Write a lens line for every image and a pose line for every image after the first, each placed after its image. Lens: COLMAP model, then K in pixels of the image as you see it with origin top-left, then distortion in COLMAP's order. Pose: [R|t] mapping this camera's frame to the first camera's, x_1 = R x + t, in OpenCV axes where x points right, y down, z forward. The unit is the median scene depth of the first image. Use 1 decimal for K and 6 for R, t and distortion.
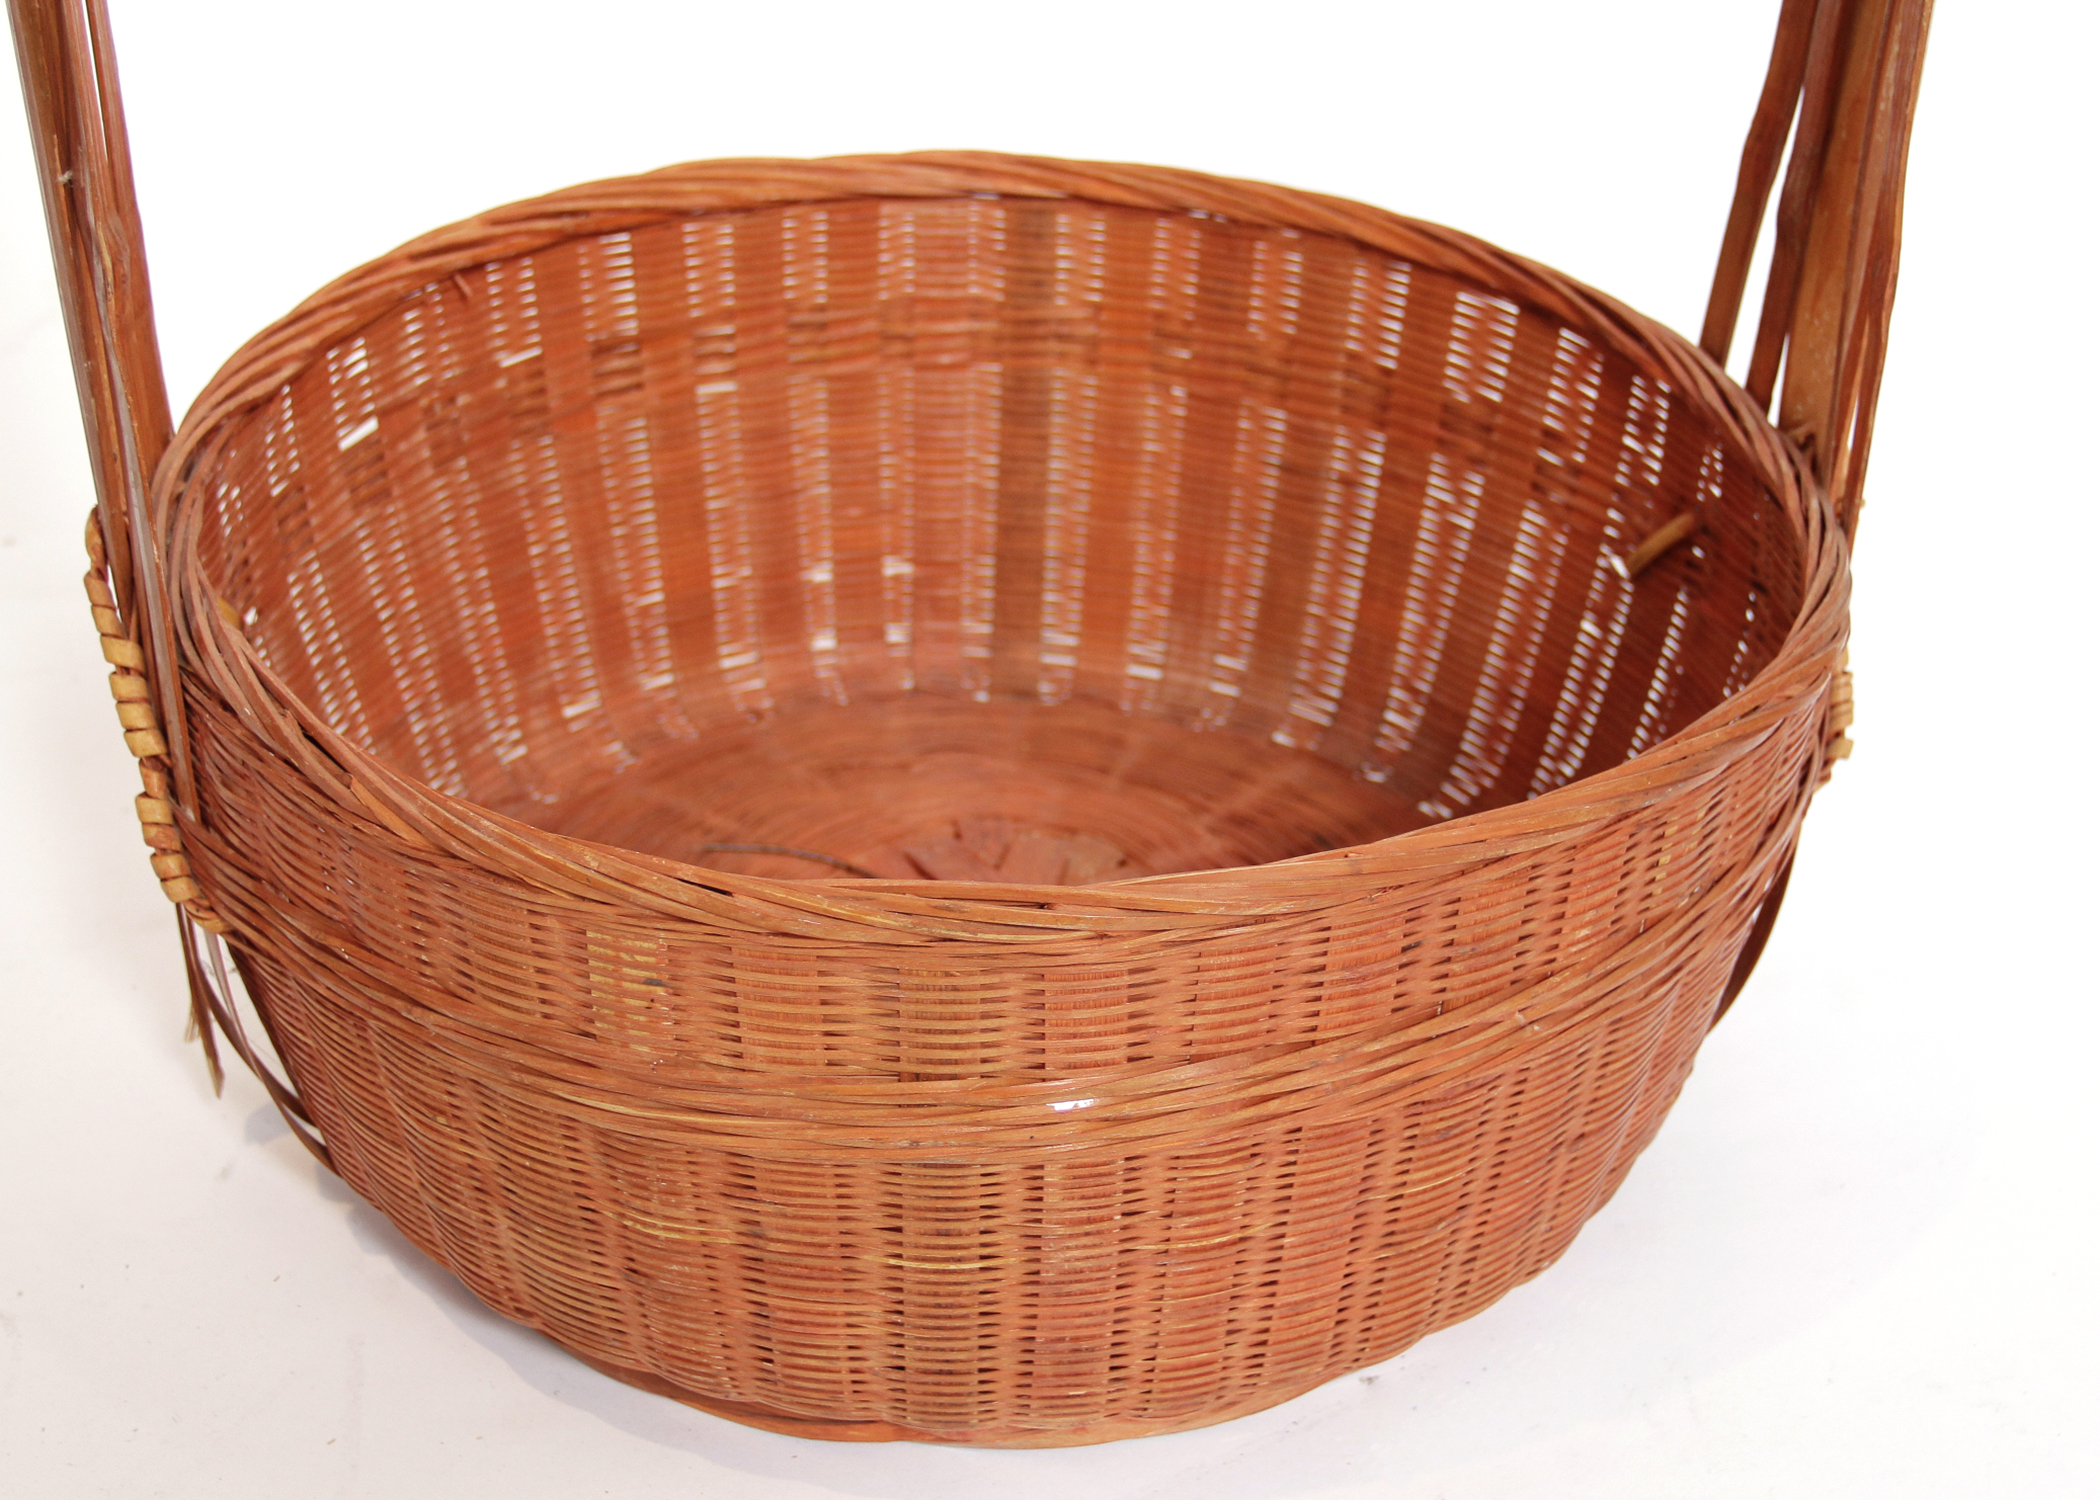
lens RADIAL K [[2915.7, 0, 1050.0], [0, 2915.7, 750.0], [0, 0, 1]] dist [0.132275, 0.030568]
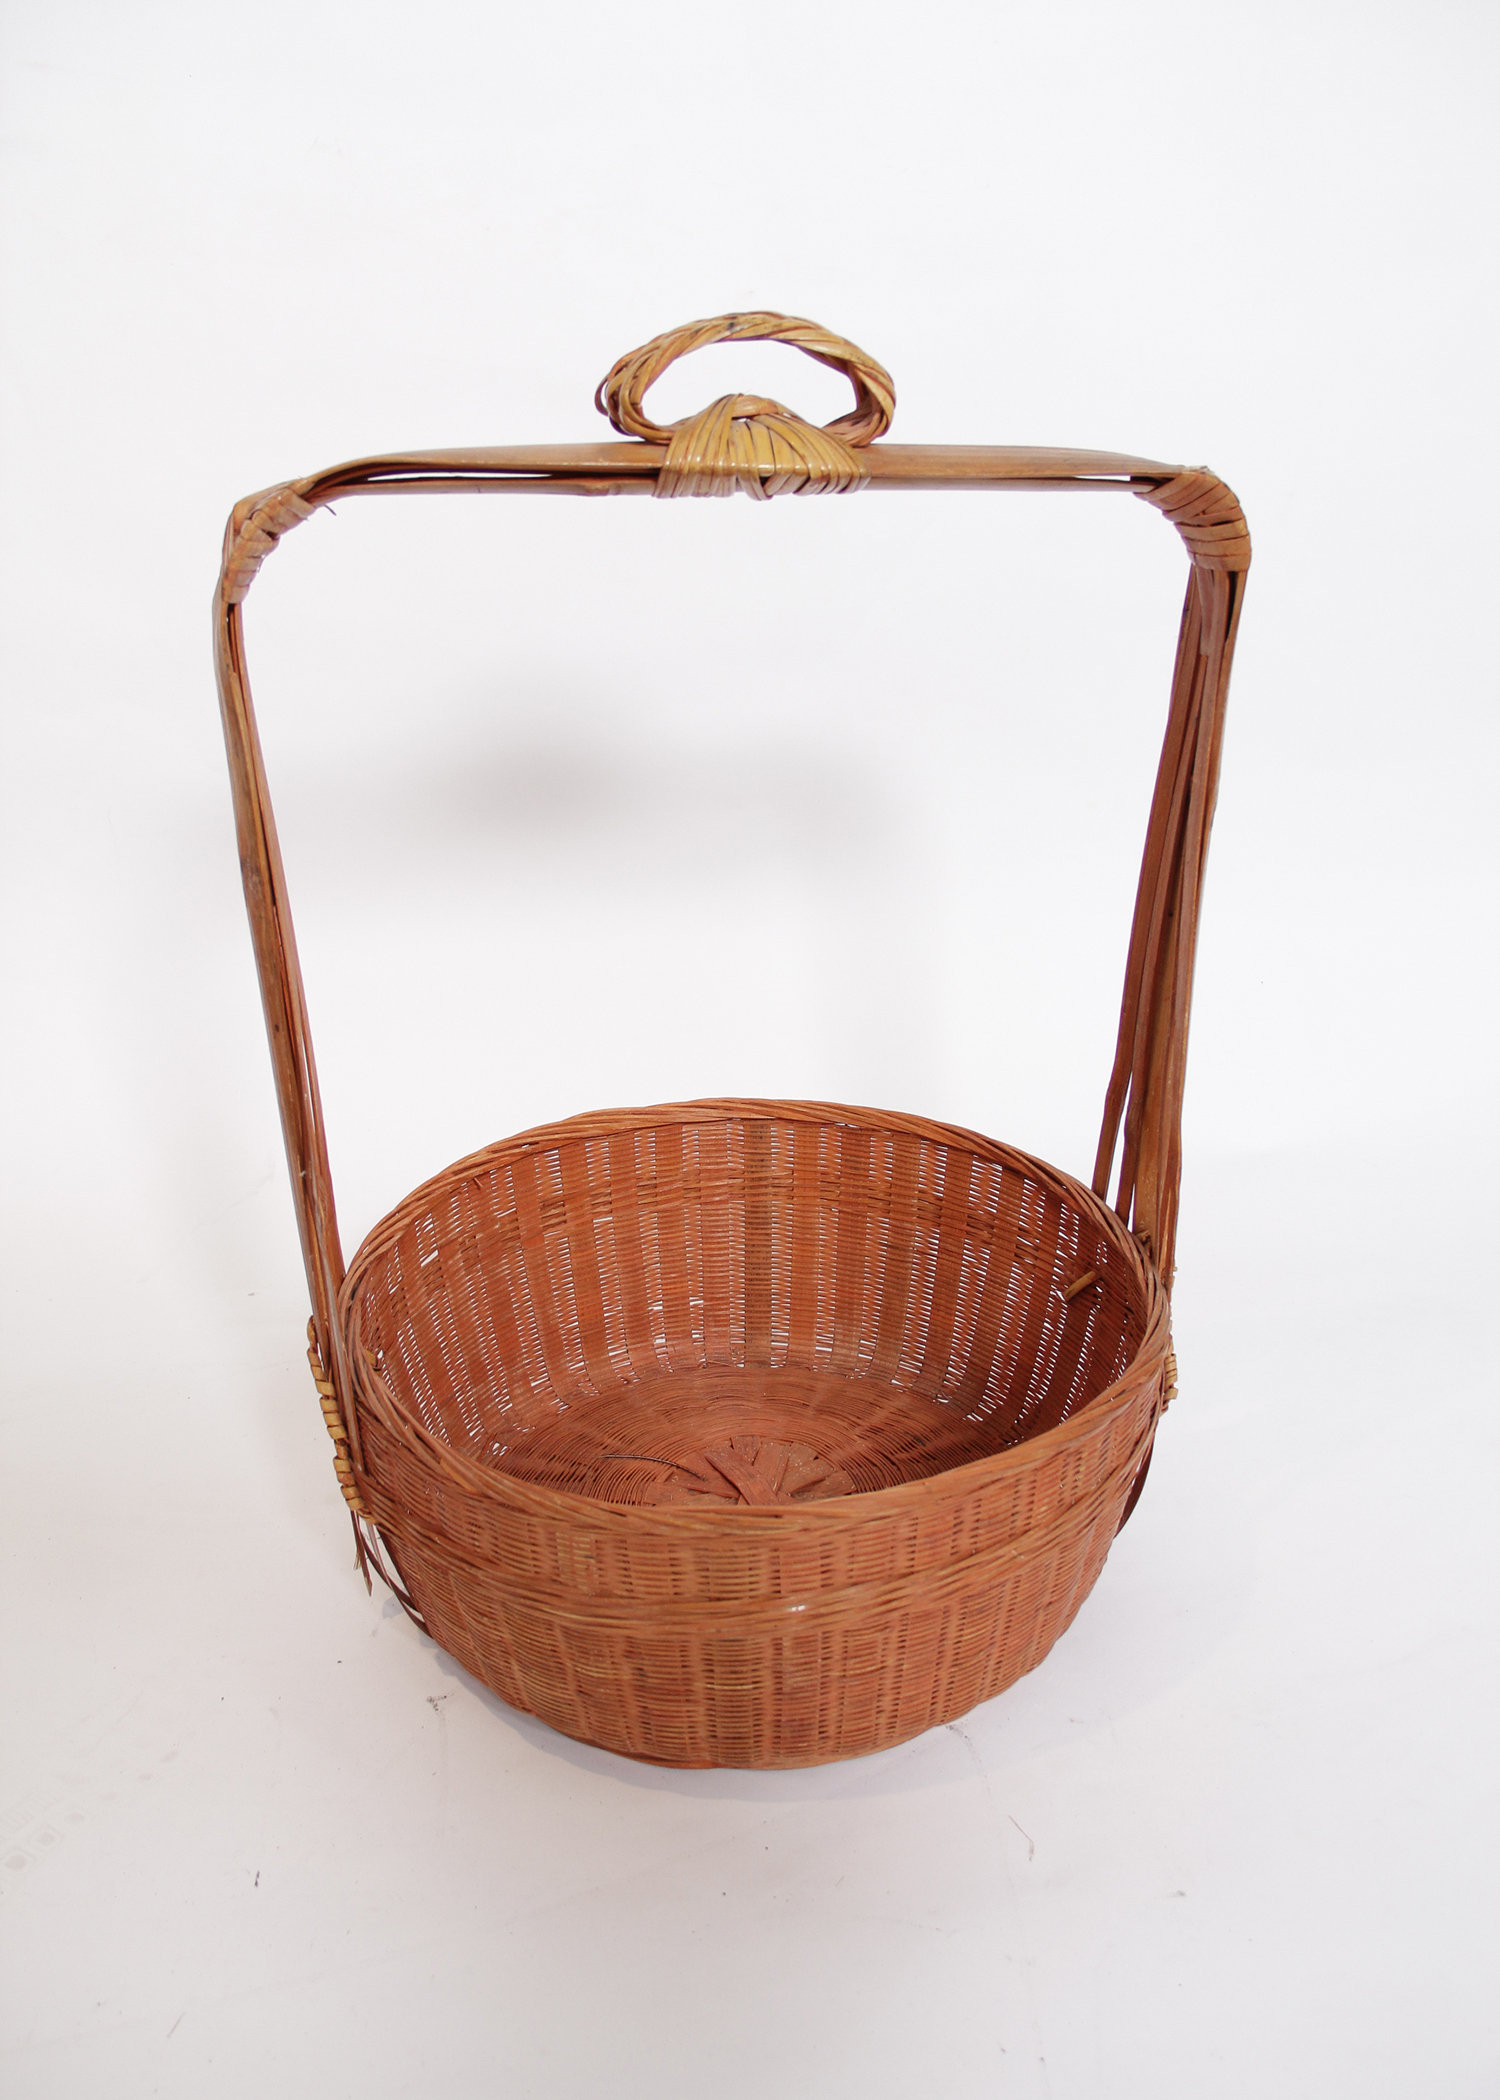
lens RADIAL K [[1804.3, 0, 730.3], [0, 1804.3, 1050.0], [0, 0, 1]] dist [-0.005040, -0.002435]
pose [[0.998994, -0.038853, -0.022412, 0.005234], [0.037001, 0.996280, -0.077824, -0.149037], [0.025352, 0.076916, 0.996715, -0.247163]]
